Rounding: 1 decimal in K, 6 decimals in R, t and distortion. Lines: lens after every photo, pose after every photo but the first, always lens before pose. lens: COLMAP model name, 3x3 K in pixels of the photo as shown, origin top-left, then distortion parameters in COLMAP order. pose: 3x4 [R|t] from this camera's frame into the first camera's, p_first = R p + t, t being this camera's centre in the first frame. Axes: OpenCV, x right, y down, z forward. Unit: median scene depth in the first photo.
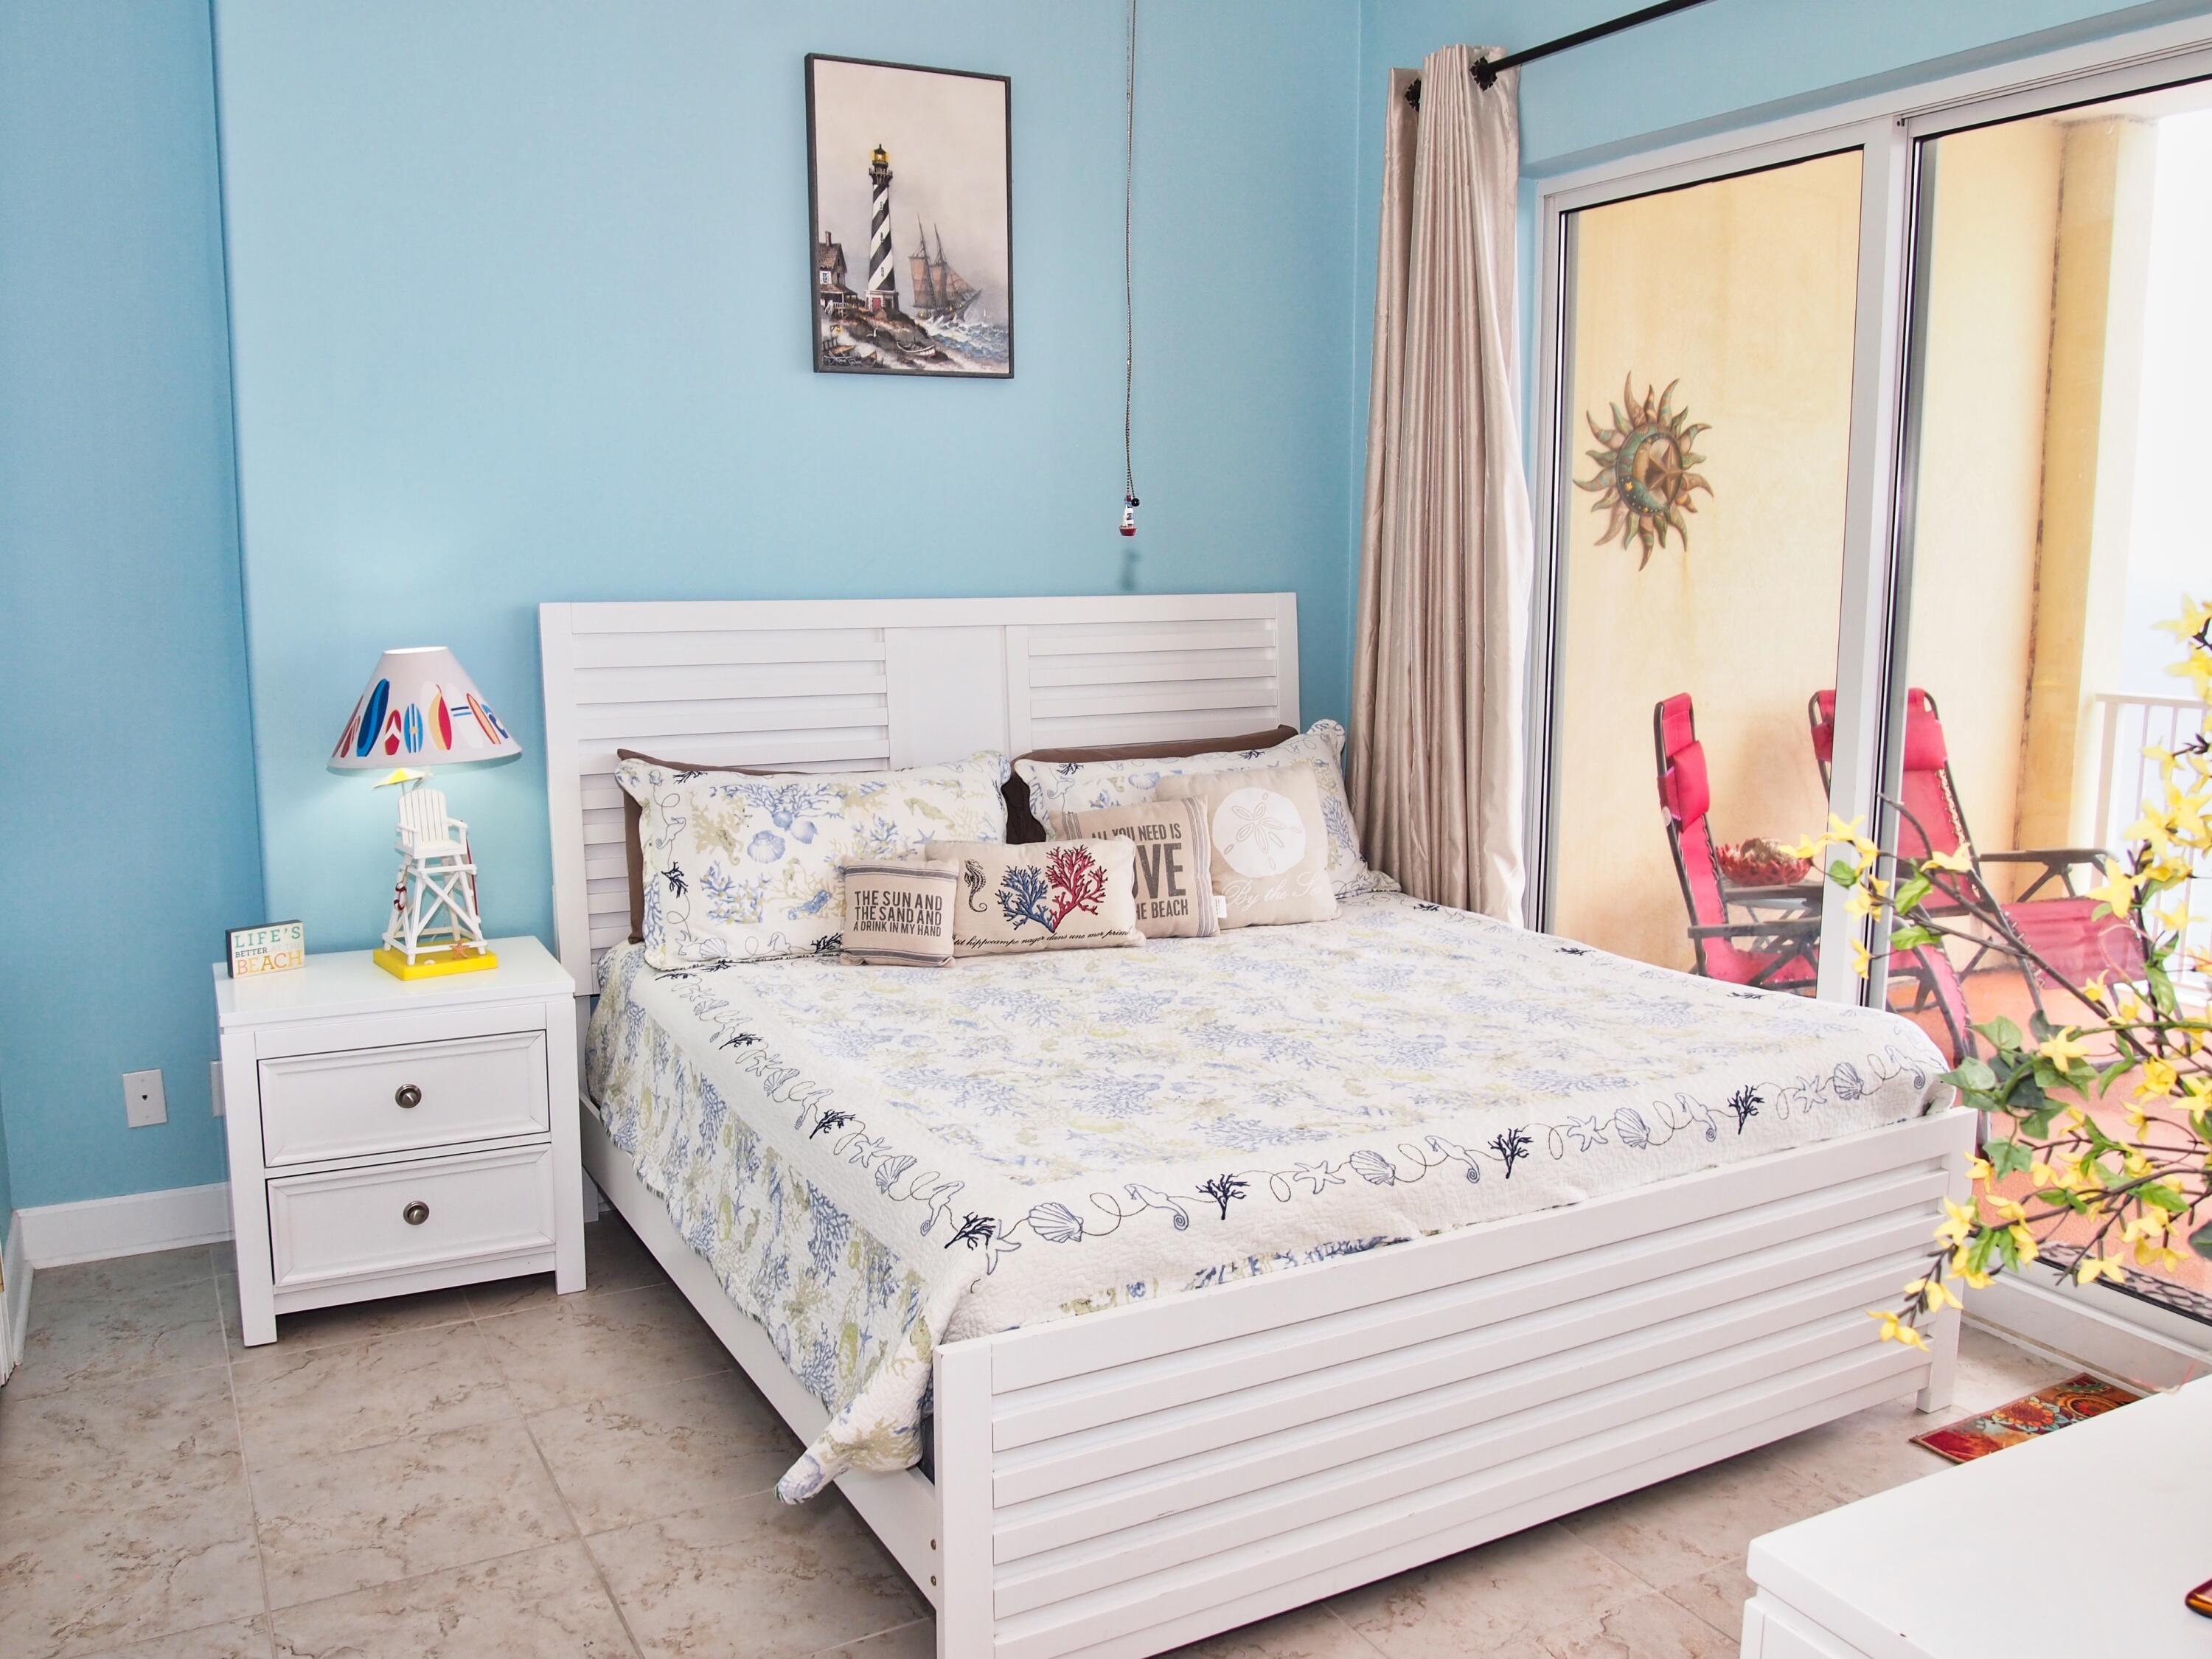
lens RADIAL K [[1809.5, 0, 1106.0], [0, 1809.5, 829.5], [0, 0, 1]] dist [-0.065669, 0.019993]
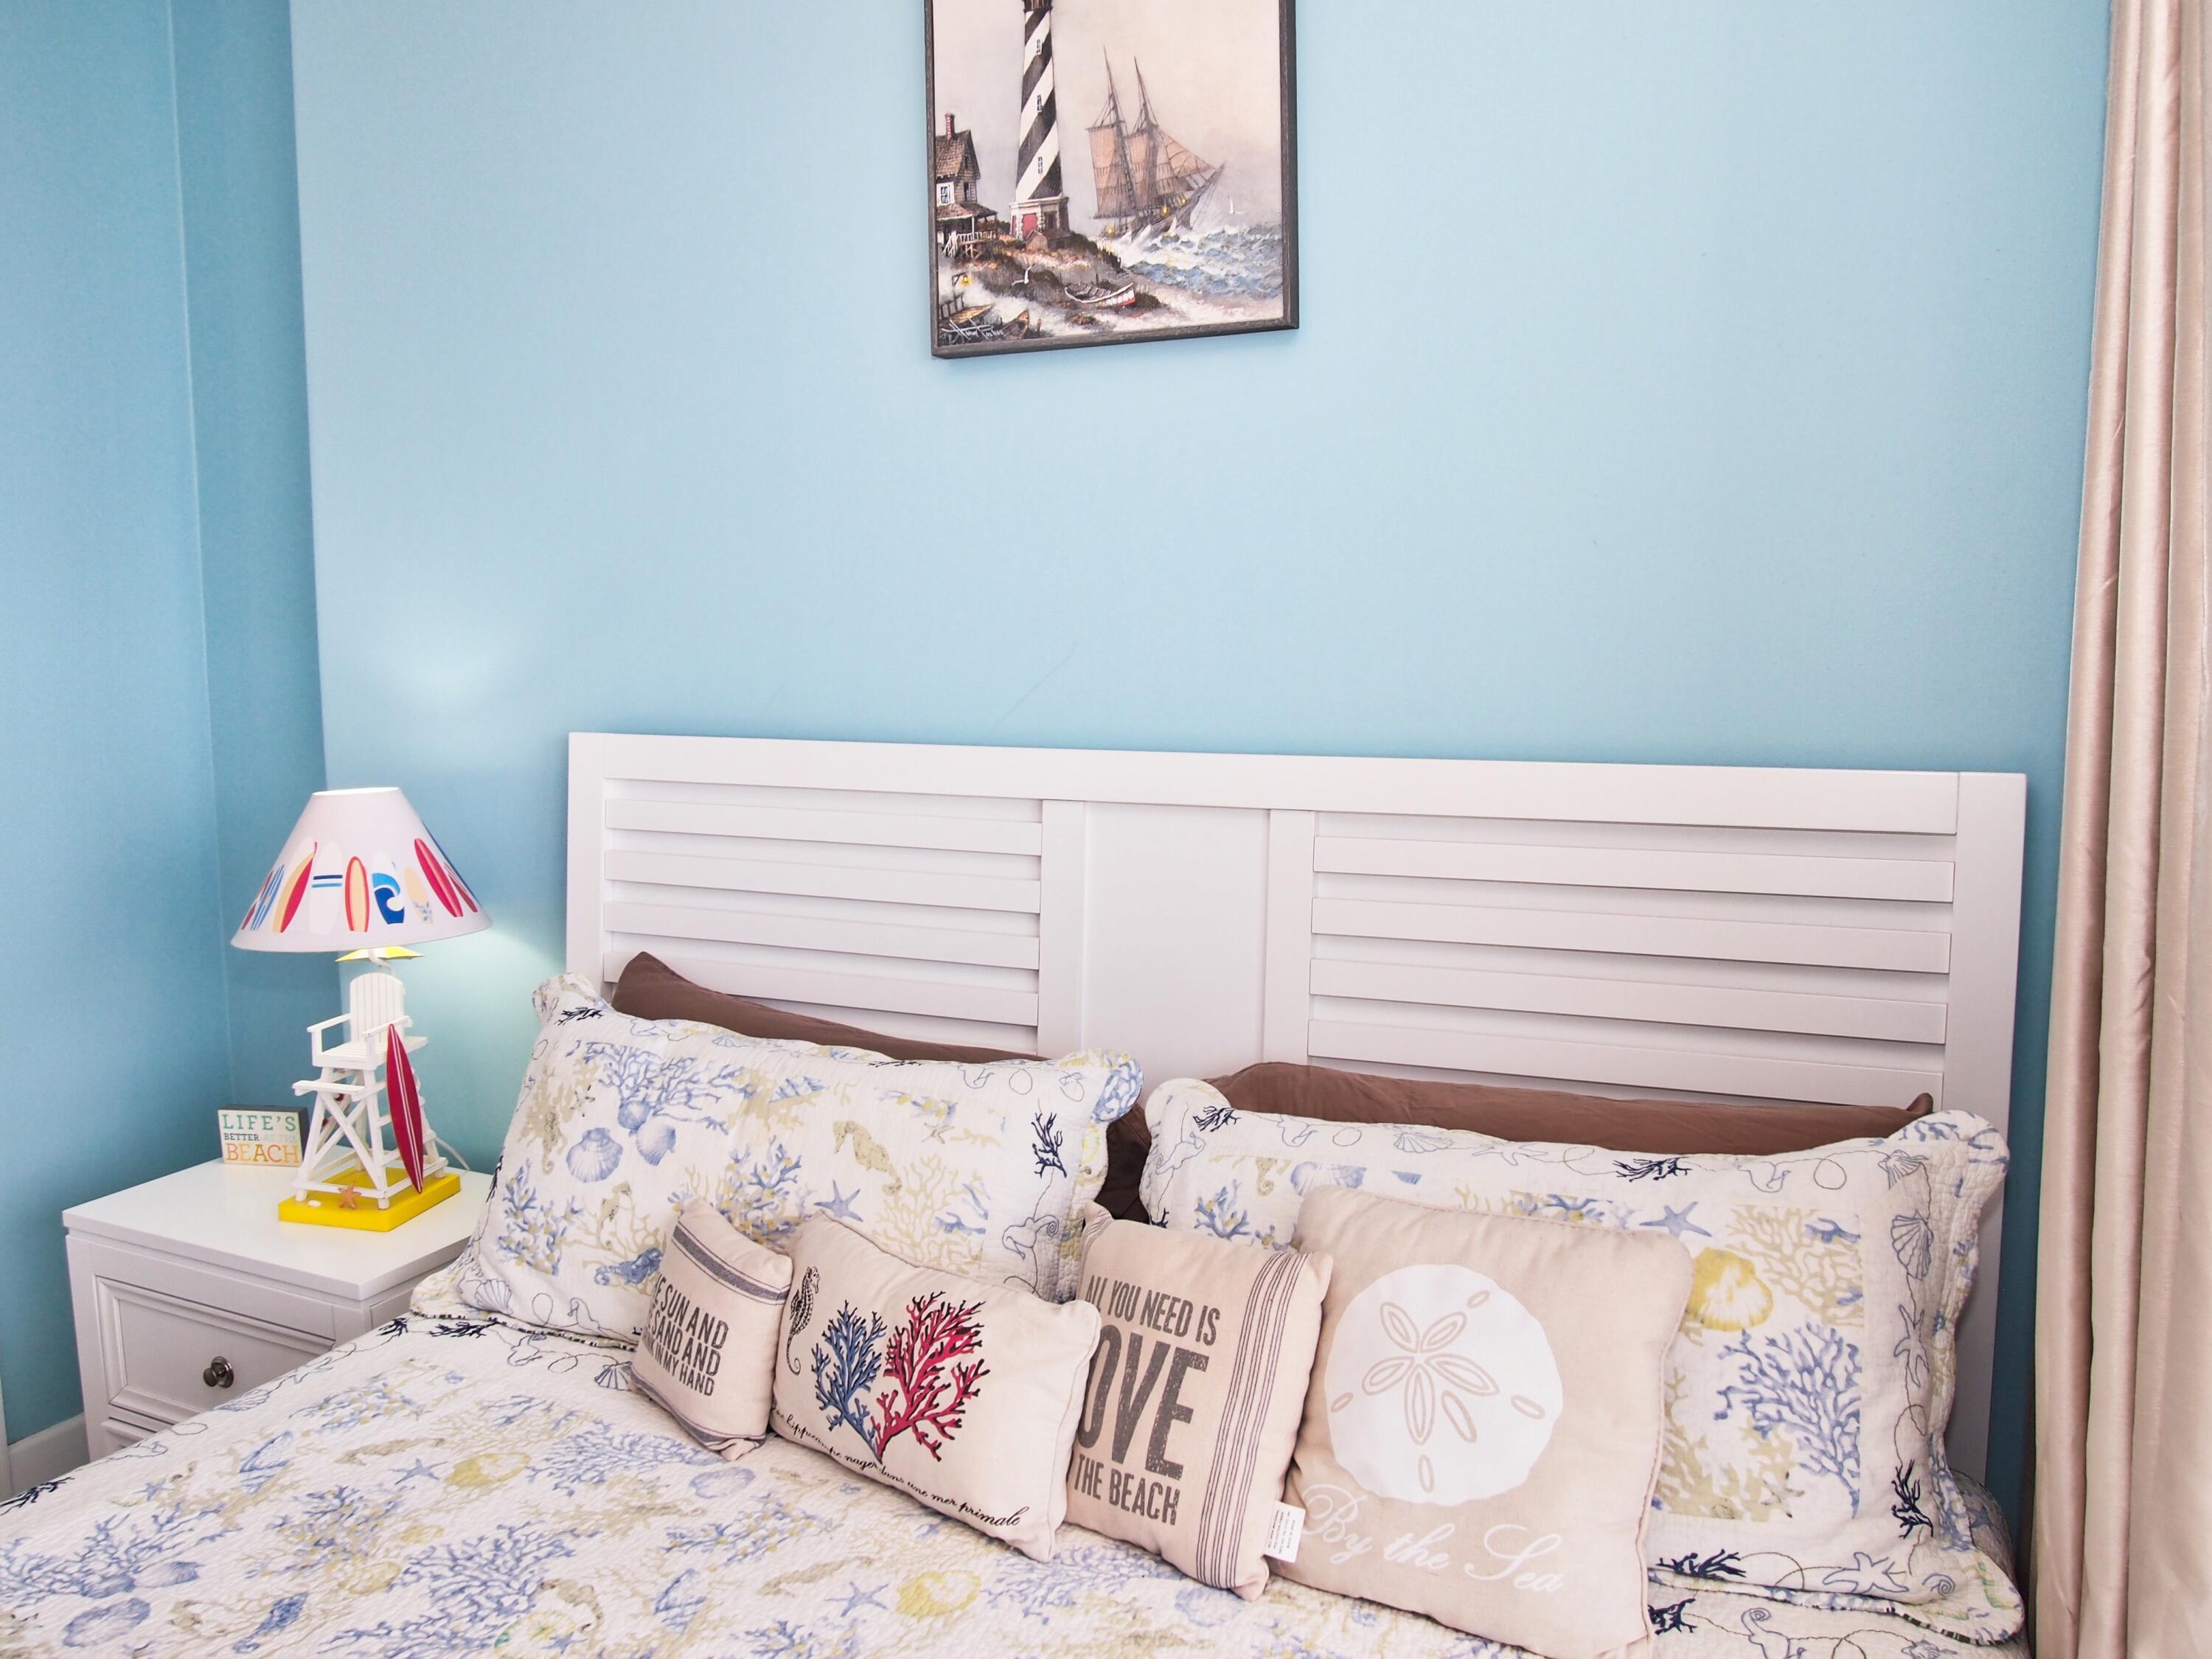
lens RADIAL K [[1809.5, 0, 1106.0], [0, 1809.5, 829.5], [0, 0, 1]] dist [-0.065669, 0.019993]
pose [[0.586604, 0.094832, -0.804302, 0.358641], [-0.116381, 0.992684, 0.032163, -0.127804], [0.801468, 0.074739, 0.593349, 0.710685]]
